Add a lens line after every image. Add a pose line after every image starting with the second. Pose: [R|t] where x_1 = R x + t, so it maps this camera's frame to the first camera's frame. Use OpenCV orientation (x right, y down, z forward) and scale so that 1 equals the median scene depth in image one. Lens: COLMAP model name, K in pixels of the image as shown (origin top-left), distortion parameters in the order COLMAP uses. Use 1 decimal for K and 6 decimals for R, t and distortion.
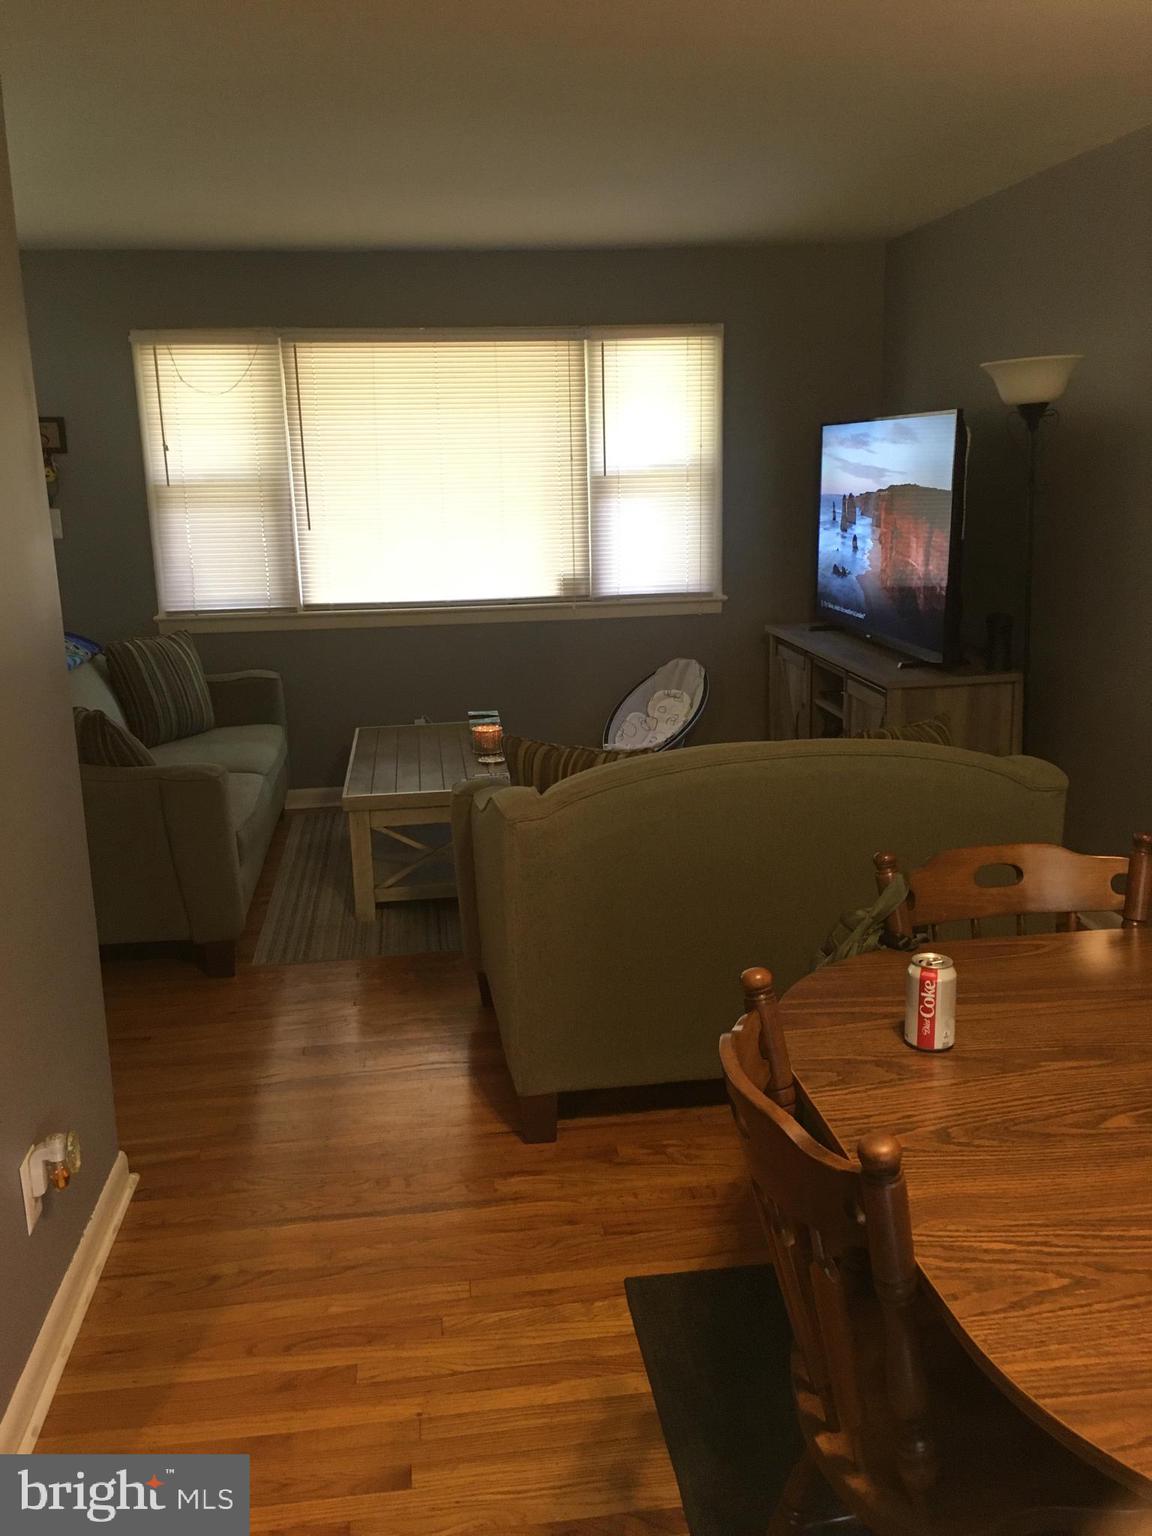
lens RADIAL K [[1303.0, 0, 578.4], [0, 1303.0, 768.6], [0, 0, 1]] dist [0.018847, -0.029597]
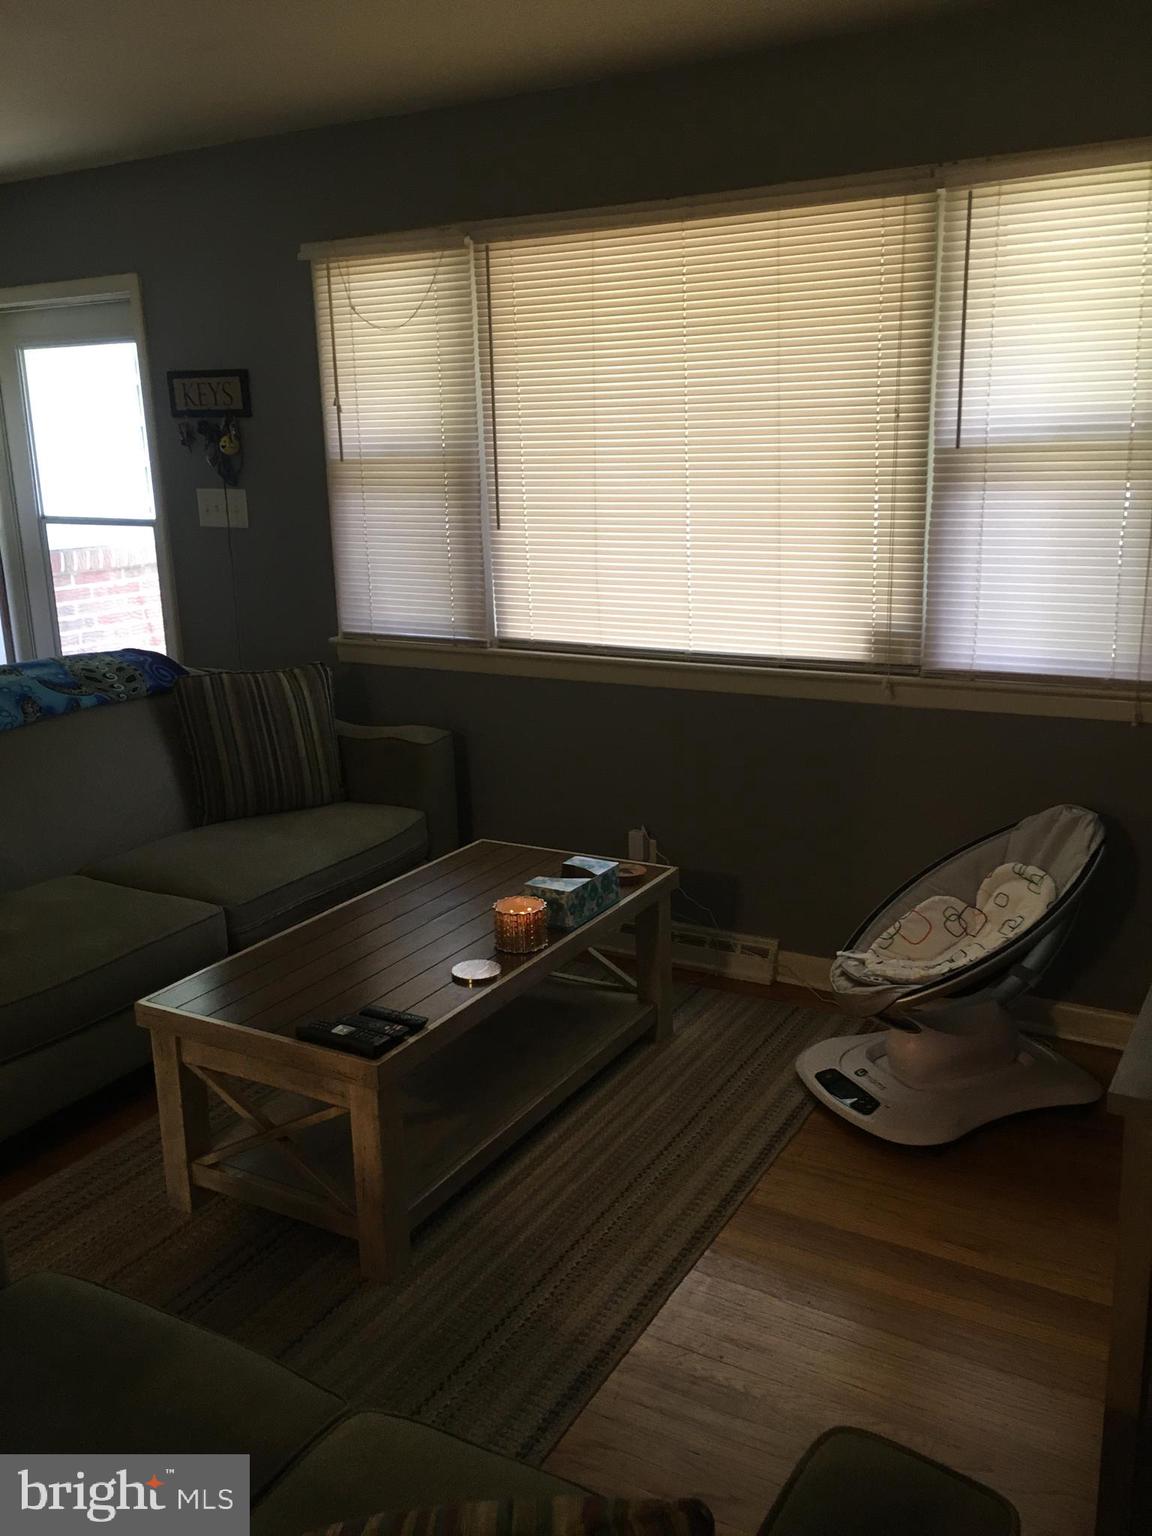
lens RADIAL K [[1303.0, 0, 574.7], [0, 1303.0, 770.2], [0, 0, 1]] dist [0.018847, -0.029597]
pose [[0.789101, 0.151520, -0.595283, 0.238531], [-0.129839, 0.988347, 0.079455, -0.118769], [0.600385, 0.014593, 0.799578, 0.490794]]
